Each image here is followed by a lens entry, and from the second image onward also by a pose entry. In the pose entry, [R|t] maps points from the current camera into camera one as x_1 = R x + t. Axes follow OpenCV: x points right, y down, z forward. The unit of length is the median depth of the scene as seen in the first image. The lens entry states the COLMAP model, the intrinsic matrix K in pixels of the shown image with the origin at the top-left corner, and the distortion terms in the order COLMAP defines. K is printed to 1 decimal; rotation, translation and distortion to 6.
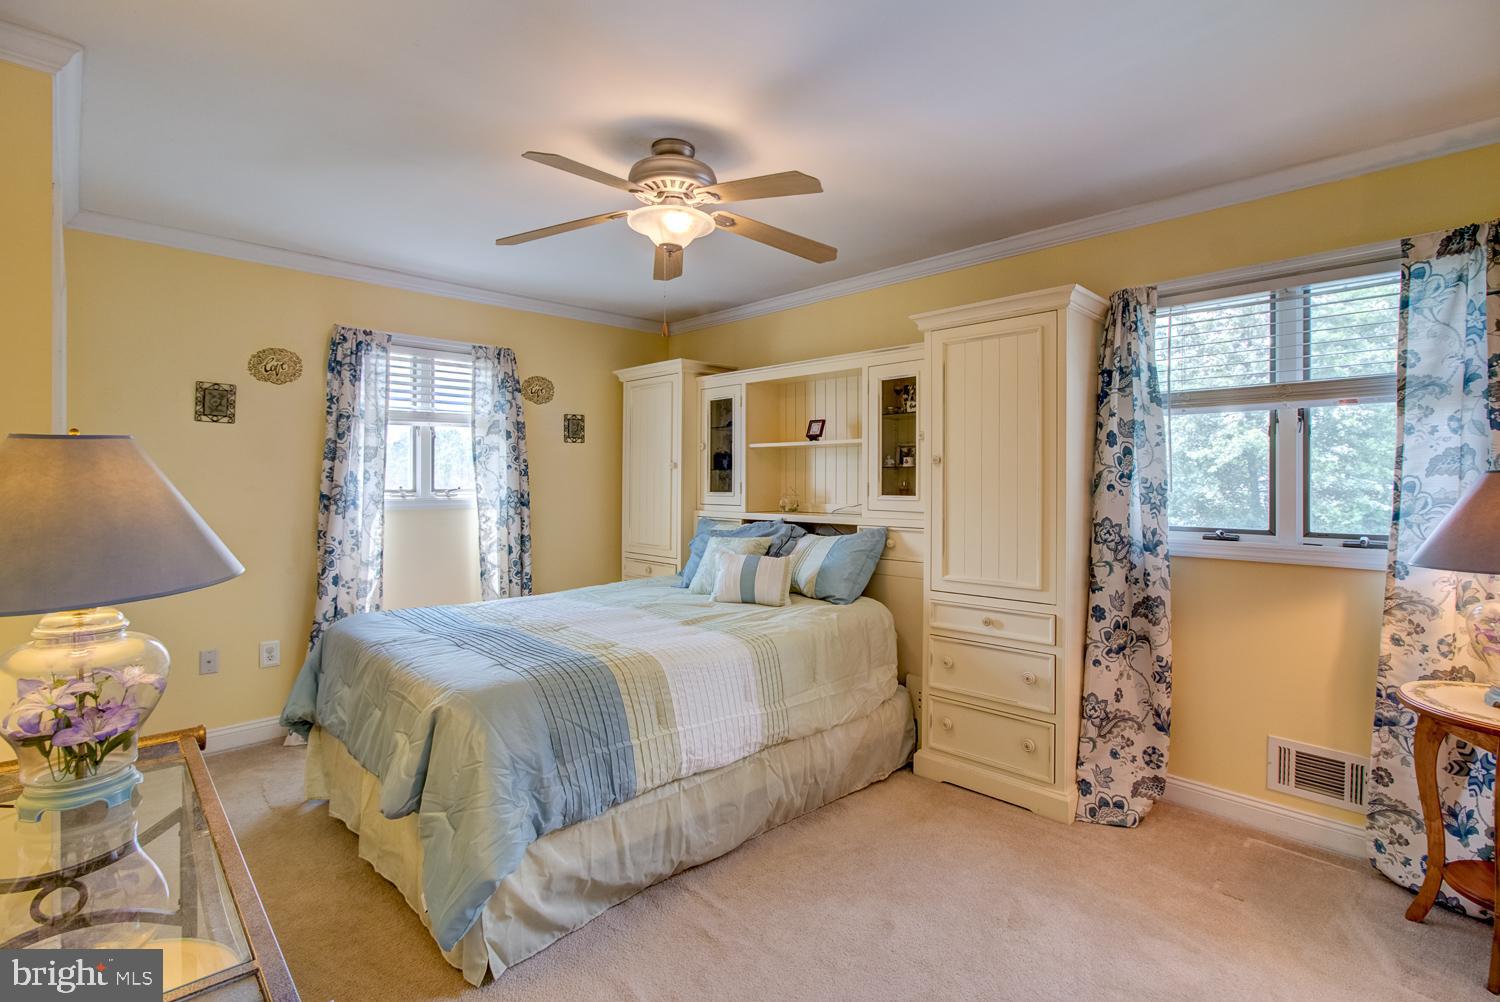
lens RADIAL K [[695.2, 0, 735.1], [0, 695.2, 486.4], [0, 0, 1]] dist [-0.014000, 0.009483]
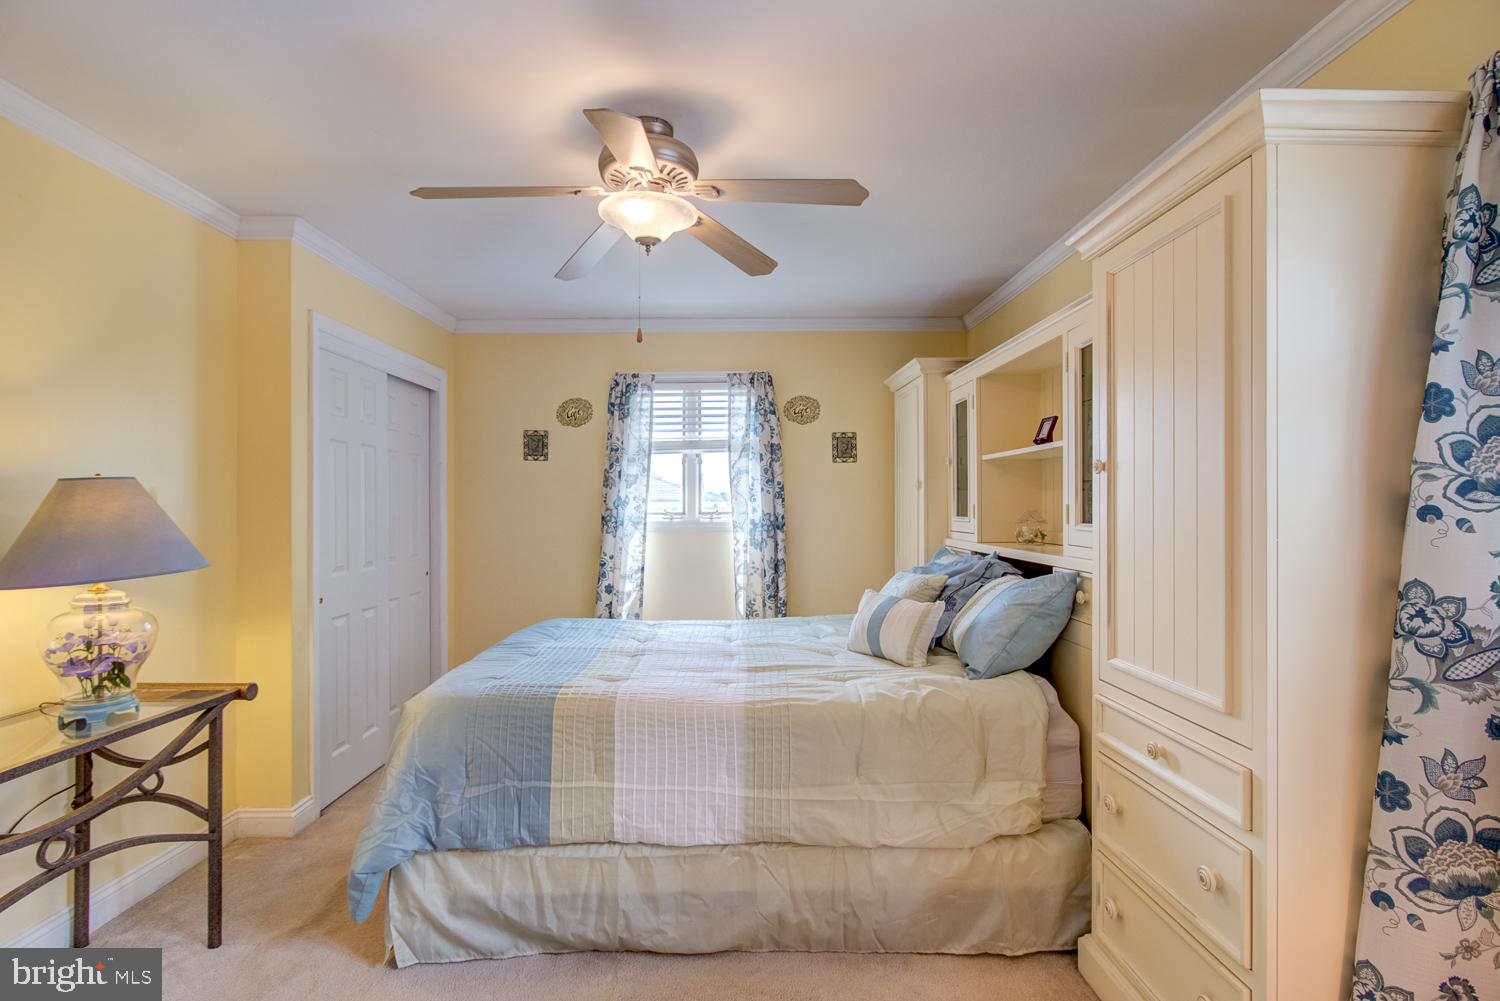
lens RADIAL K [[695.2, 0, 738.9], [0, 695.2, 505.2], [0, 0, 1]] dist [-0.014000, 0.009483]
pose [[0.734254, -0.003665, -0.678865, 0.379860], [0.000868, 0.999990, -0.004461, -0.001636], [0.678874, 0.002686, 0.734250, 0.275190]]
